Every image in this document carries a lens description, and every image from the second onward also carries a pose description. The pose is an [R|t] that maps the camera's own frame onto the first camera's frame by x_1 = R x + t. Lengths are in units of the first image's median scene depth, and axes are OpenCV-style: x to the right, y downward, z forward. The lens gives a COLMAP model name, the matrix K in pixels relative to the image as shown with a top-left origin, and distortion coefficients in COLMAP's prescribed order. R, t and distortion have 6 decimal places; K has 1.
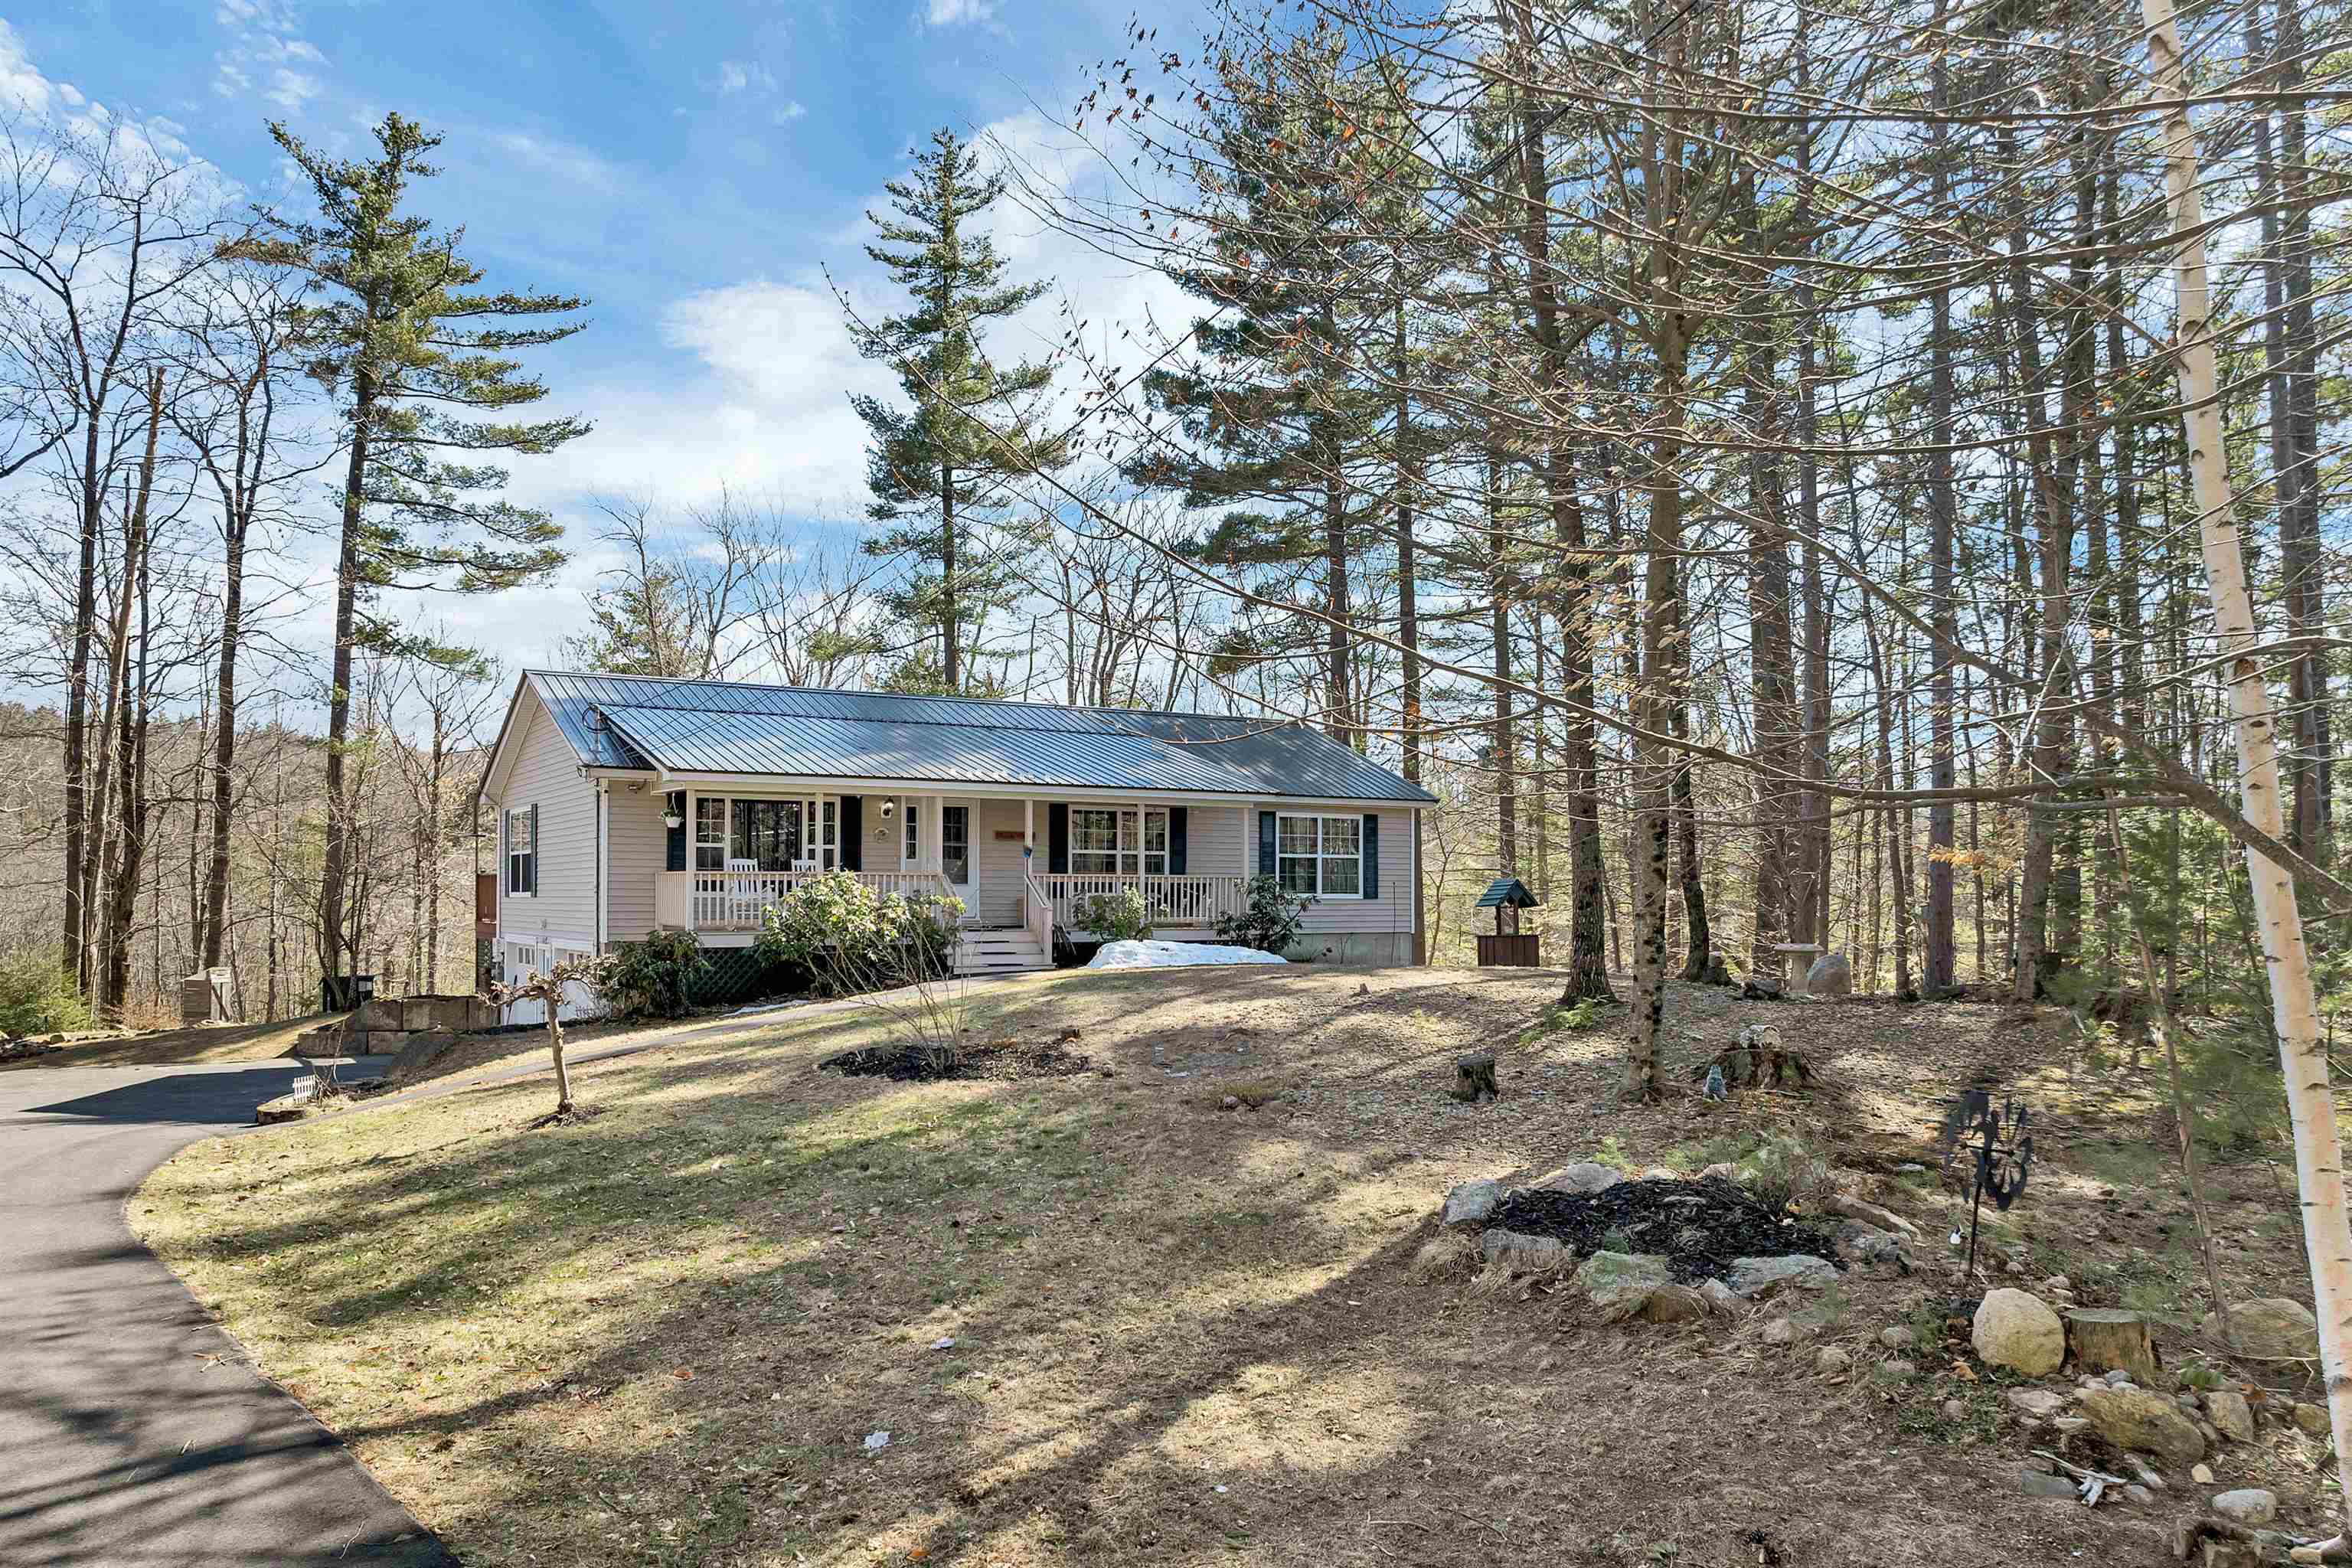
lens RADIAL K [[1632.2, 0, 1176.0], [0, 1632.2, 784.0], [0, 0, 1]] dist [0.004535, 0.008057]
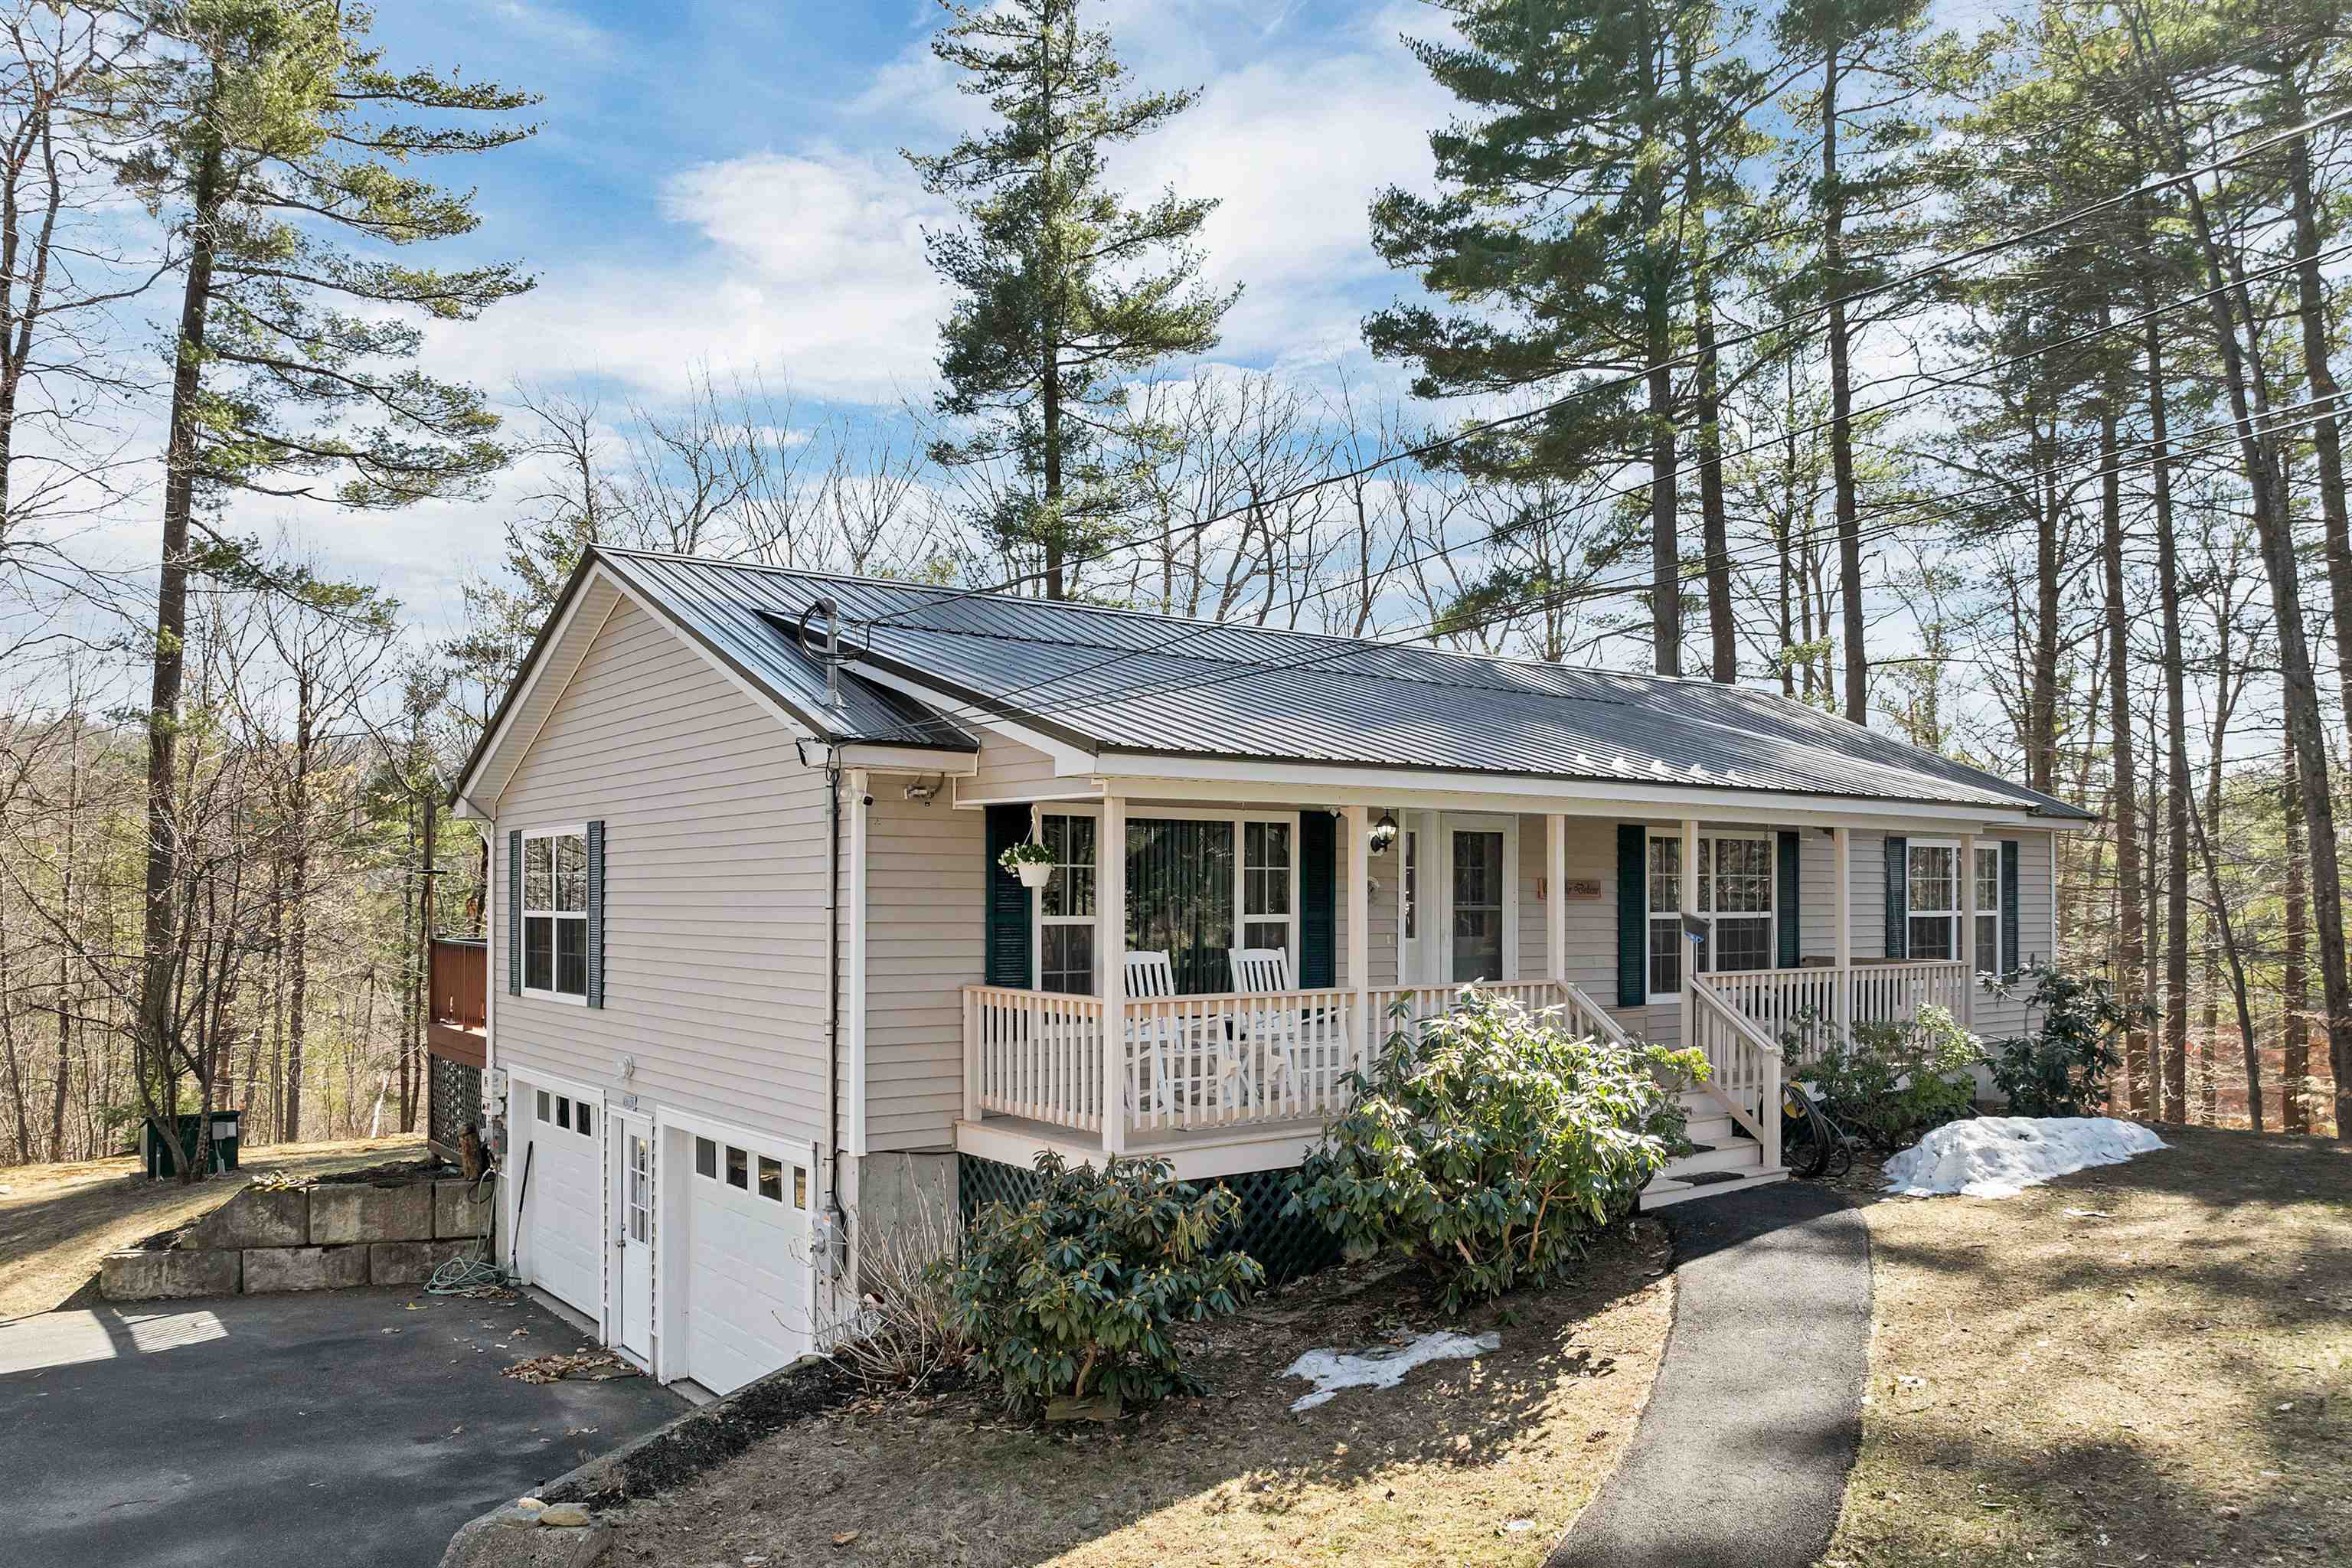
lens RADIAL K [[1632.2, 0, 1176.0], [0, 1632.2, 784.0], [0, 0, 1]] dist [0.004535, 0.008057]
pose [[0.995986, 0.004599, 0.089385, -0.151020], [-0.004768, 0.999987, 0.001680, -0.000806], [-0.089376, -0.002099, 0.995996, 0.278898]]
